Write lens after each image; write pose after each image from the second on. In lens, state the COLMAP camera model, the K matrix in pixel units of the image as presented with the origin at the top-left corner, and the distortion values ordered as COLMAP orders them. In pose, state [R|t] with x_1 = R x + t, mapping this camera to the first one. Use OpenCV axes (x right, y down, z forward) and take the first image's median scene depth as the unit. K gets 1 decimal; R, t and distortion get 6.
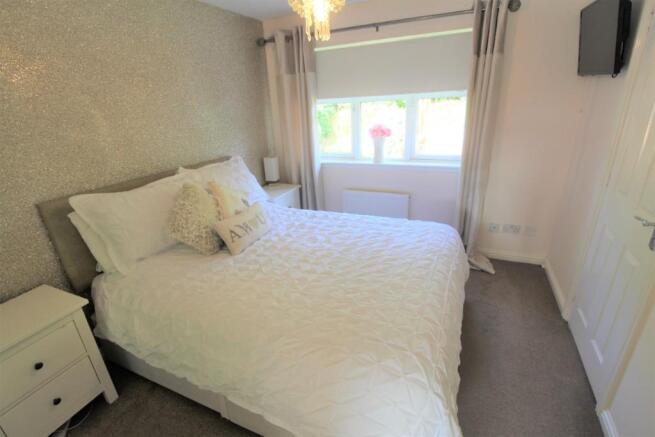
lens RADIAL K [[305.5, 0, 327.8], [0, 305.5, 220.4], [0, 0, 1]] dist [0.001057, -0.014022]
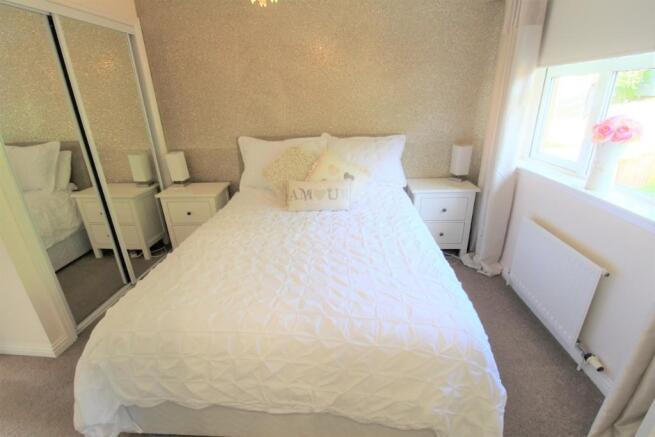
lens RADIAL K [[305.5, 0, 327.8], [0, 305.5, 220.4], [0, 0, 1]] dist [0.001057, -0.014022]
pose [[0.346413, 0.378529, -0.858320, 0.714096], [-0.323483, 0.907054, 0.269466, -0.204276], [0.880543, 0.184305, 0.436663, 0.592371]]
